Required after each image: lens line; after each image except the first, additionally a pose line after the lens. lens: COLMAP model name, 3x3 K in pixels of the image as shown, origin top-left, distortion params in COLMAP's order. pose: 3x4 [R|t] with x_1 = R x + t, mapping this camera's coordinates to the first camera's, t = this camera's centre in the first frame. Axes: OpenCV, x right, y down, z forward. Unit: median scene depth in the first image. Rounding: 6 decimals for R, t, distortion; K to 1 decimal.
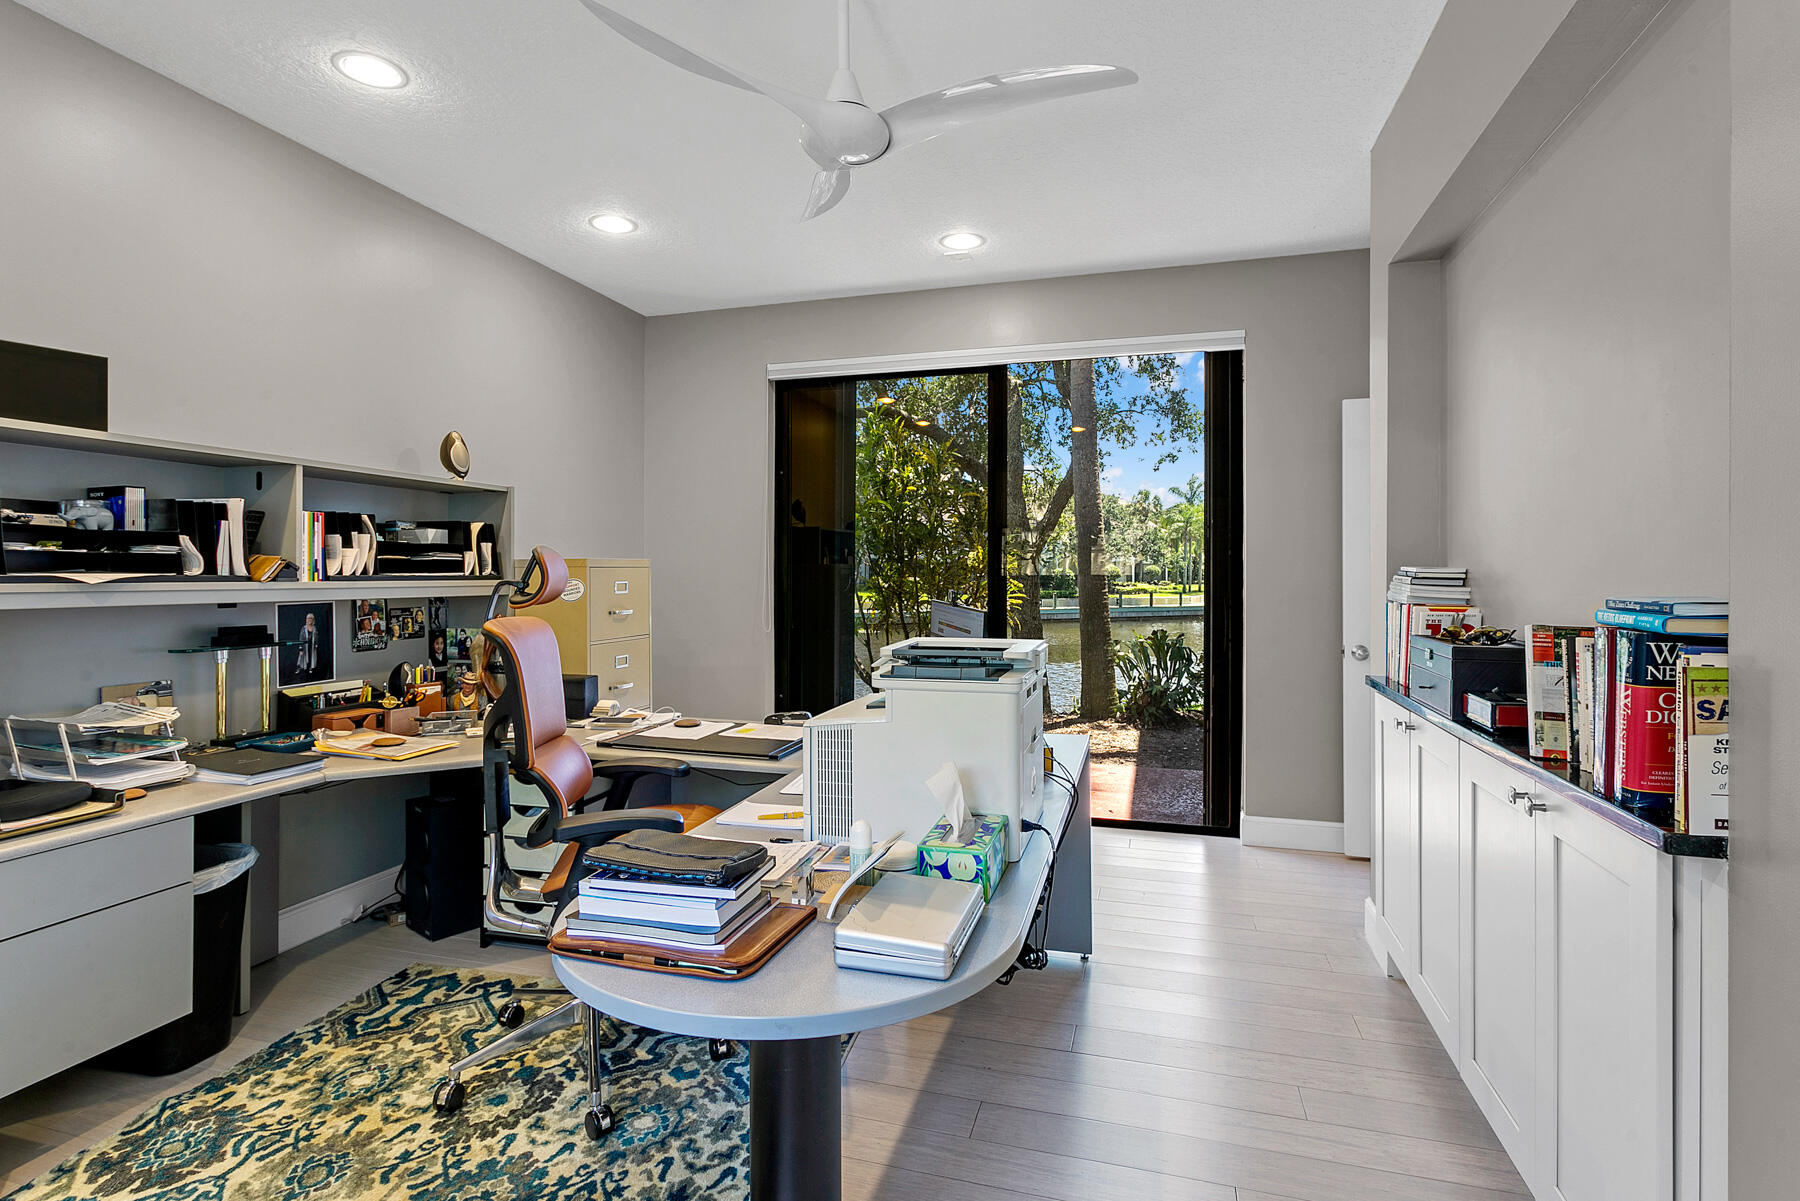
lens RADIAL K [[893.1, 0, 894.7], [0, 893.1, 559.6], [0, 0, 1]] dist [0.000690, 0.000315]
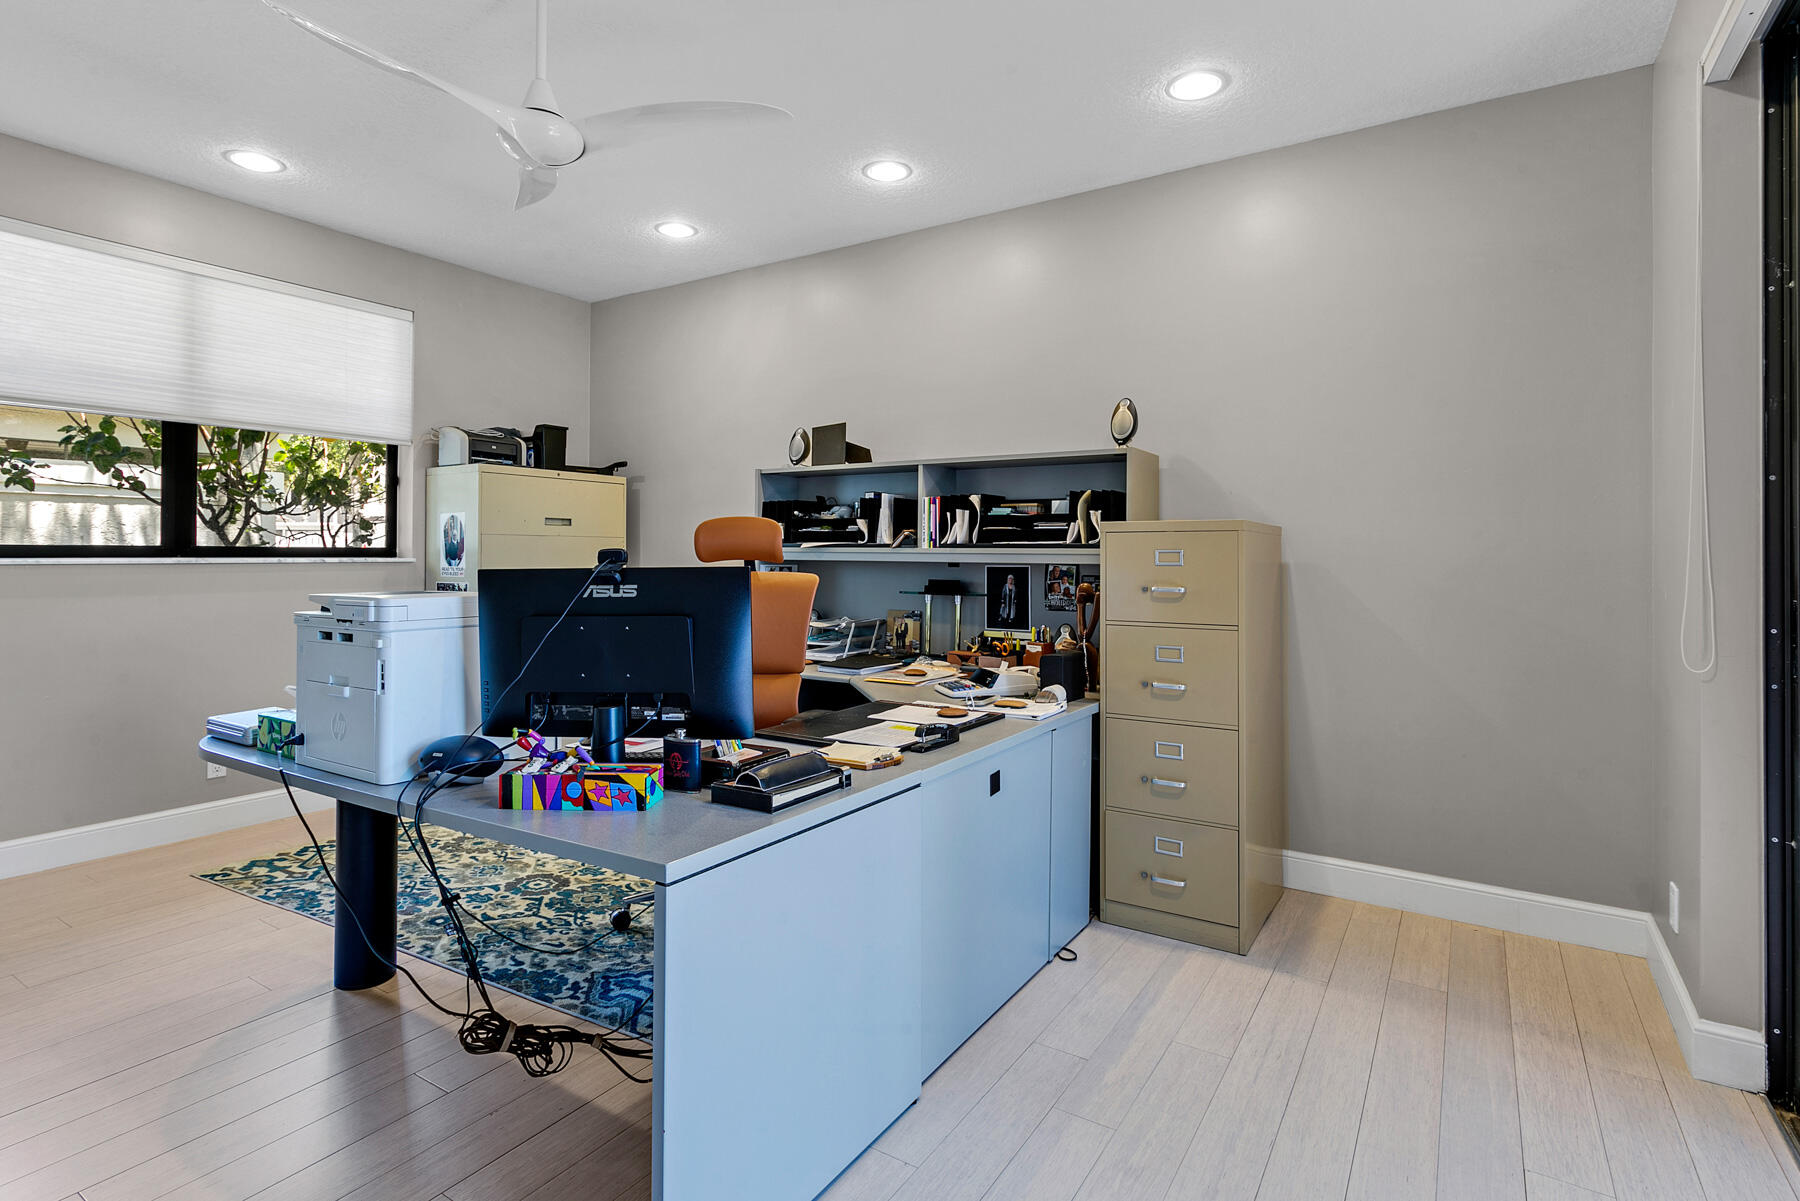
lens RADIAL K [[893.1, 0, 894.7], [0, 893.1, 559.6], [0, 0, 1]] dist [0.000690, 0.000315]
pose [[-0.284351, 0.002520, -0.958717, 0.654844], [0.008301, 0.999966, 0.000167, 0.040839], [0.958684, -0.007911, -0.284362, 1.310630]]
